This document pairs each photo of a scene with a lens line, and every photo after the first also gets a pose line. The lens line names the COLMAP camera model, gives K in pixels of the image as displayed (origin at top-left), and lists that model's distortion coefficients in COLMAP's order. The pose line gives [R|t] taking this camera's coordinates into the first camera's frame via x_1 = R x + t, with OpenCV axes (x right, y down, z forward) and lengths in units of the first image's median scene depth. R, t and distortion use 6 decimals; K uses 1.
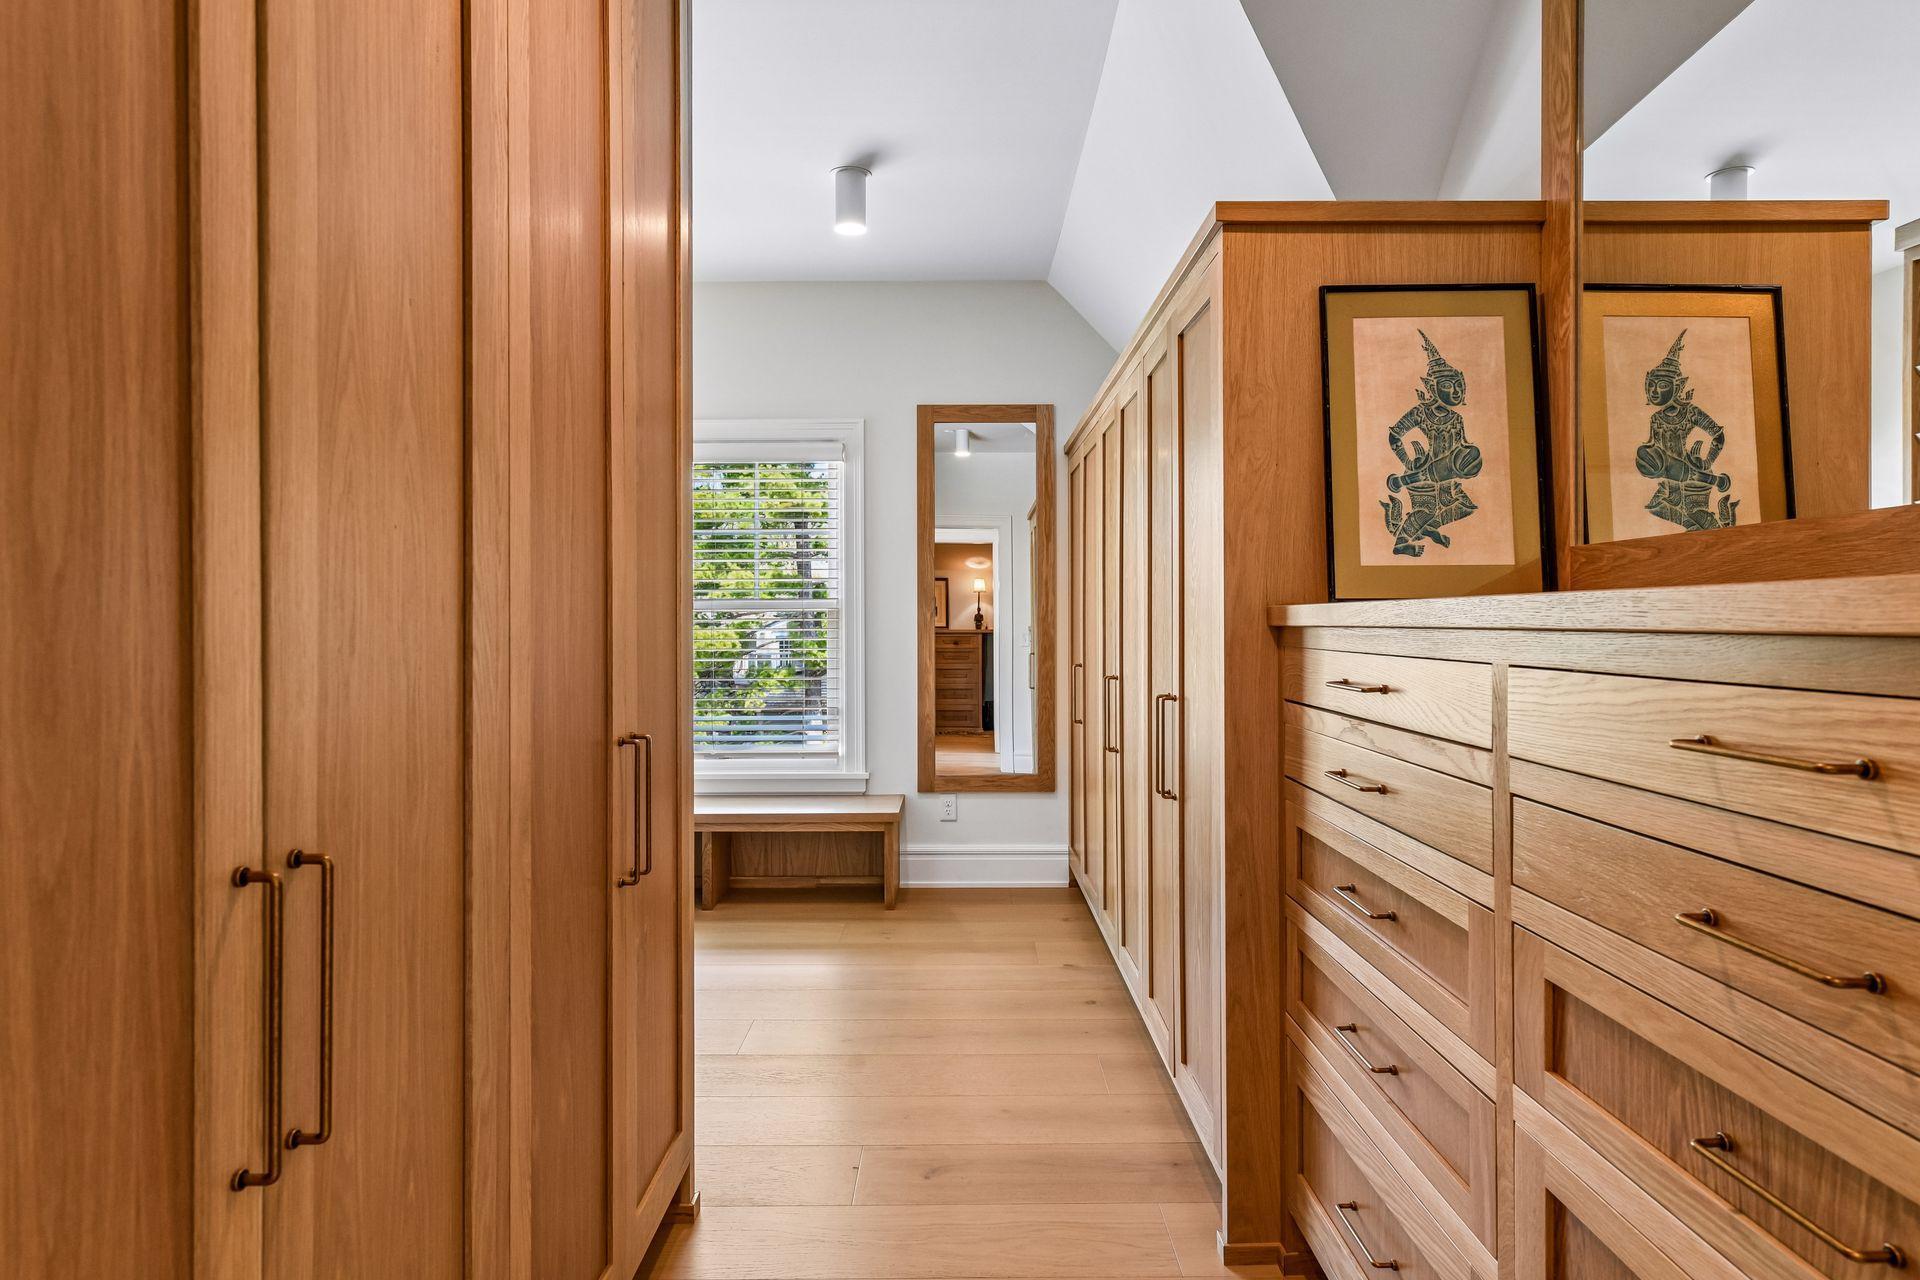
lens RADIAL K [[996.1, 0, 959.8], [0, 996.1, 630.3], [0, 0, 1]] dist [-0.006491, 0.000222]
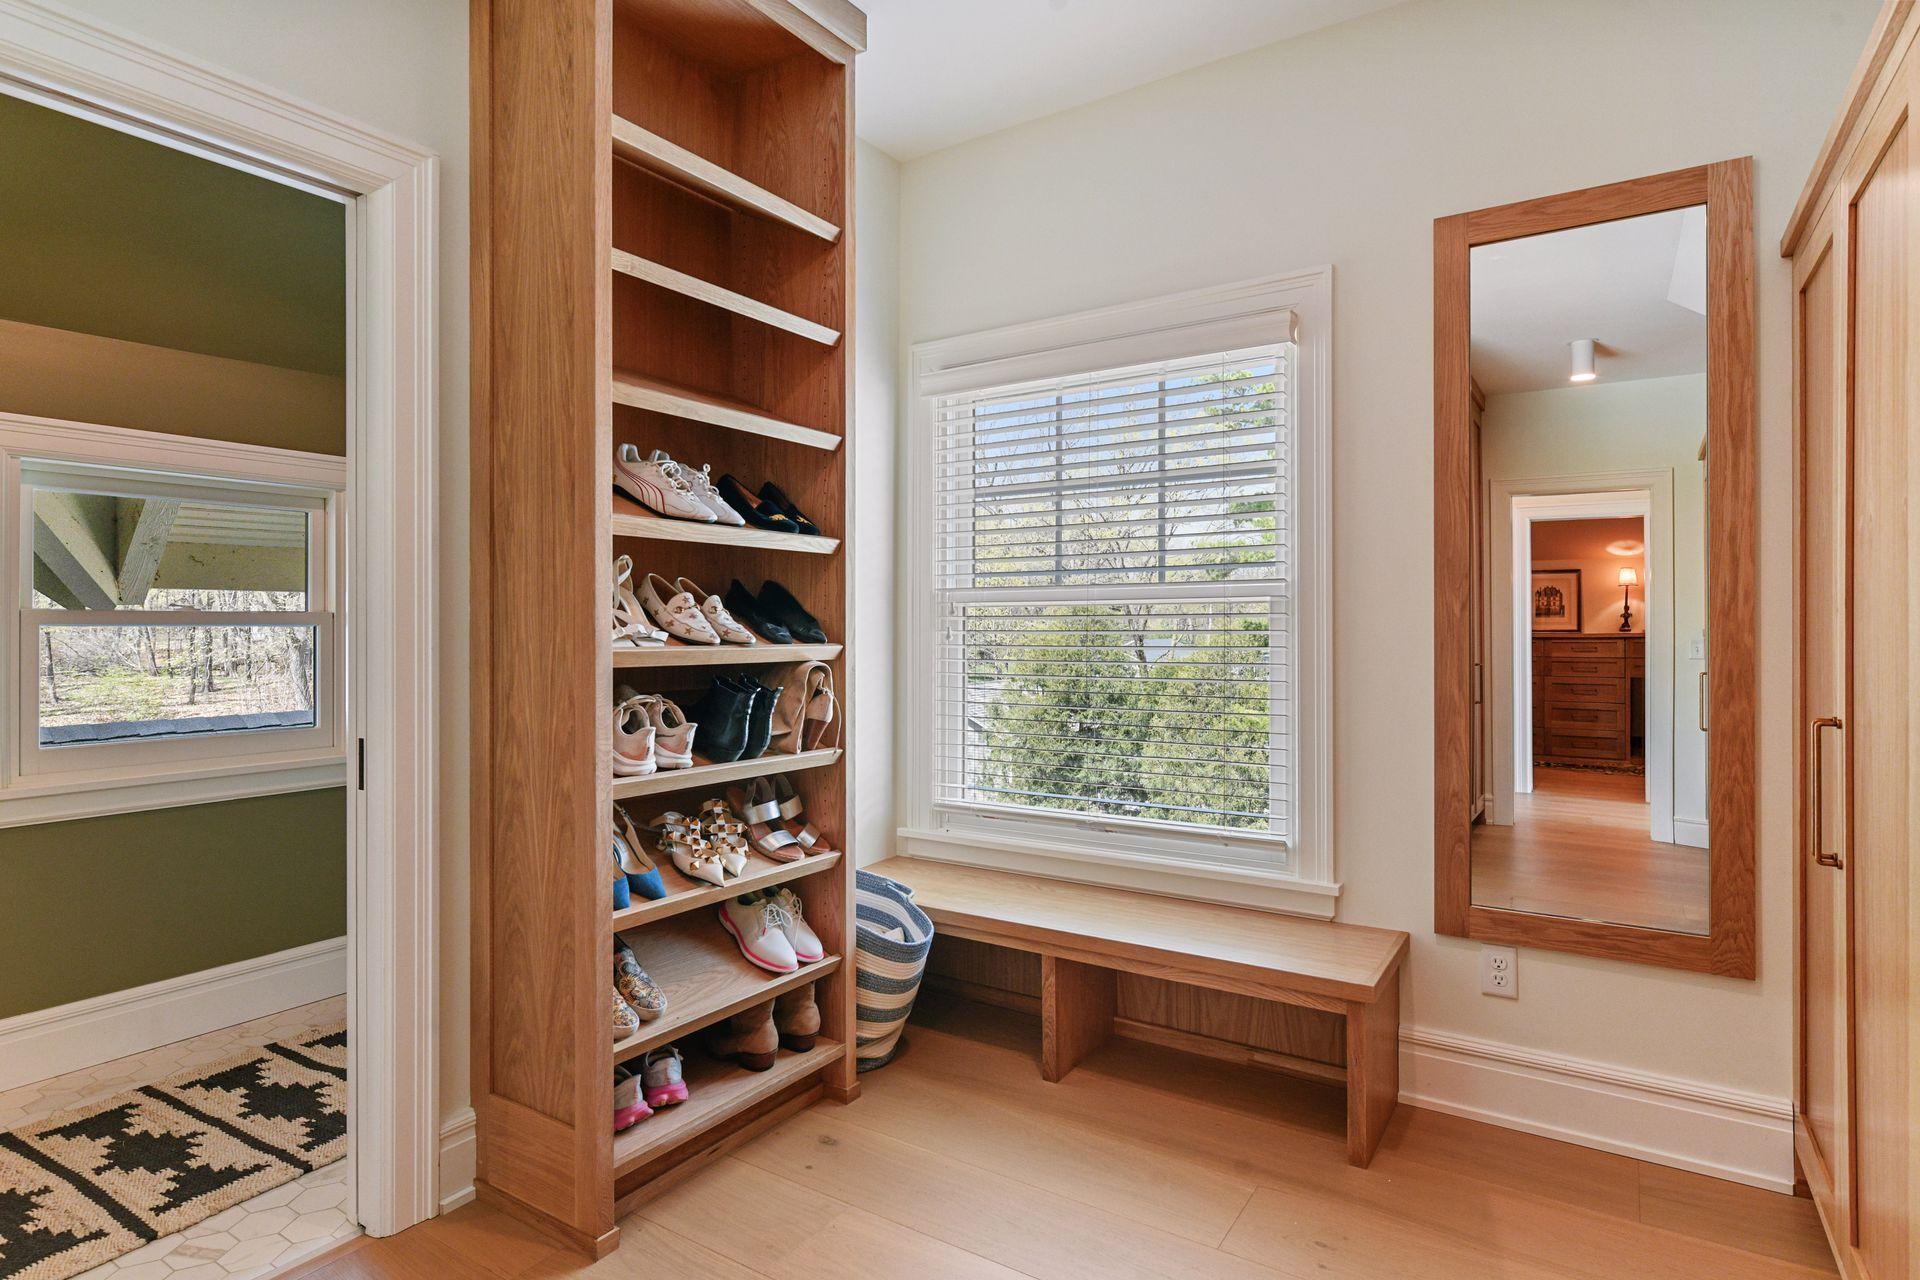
lens RADIAL K [[996.1, 0, 966.8], [0, 996.1, 628.3], [0, 0, 1]] dist [-0.006491, 0.000222]
pose [[0.840593, 0.000491, -0.541667, 0.036064], [-0.003368, 0.999985, -0.004320, 0.000455], [0.541657, 0.005456, 0.840582, 0.406854]]
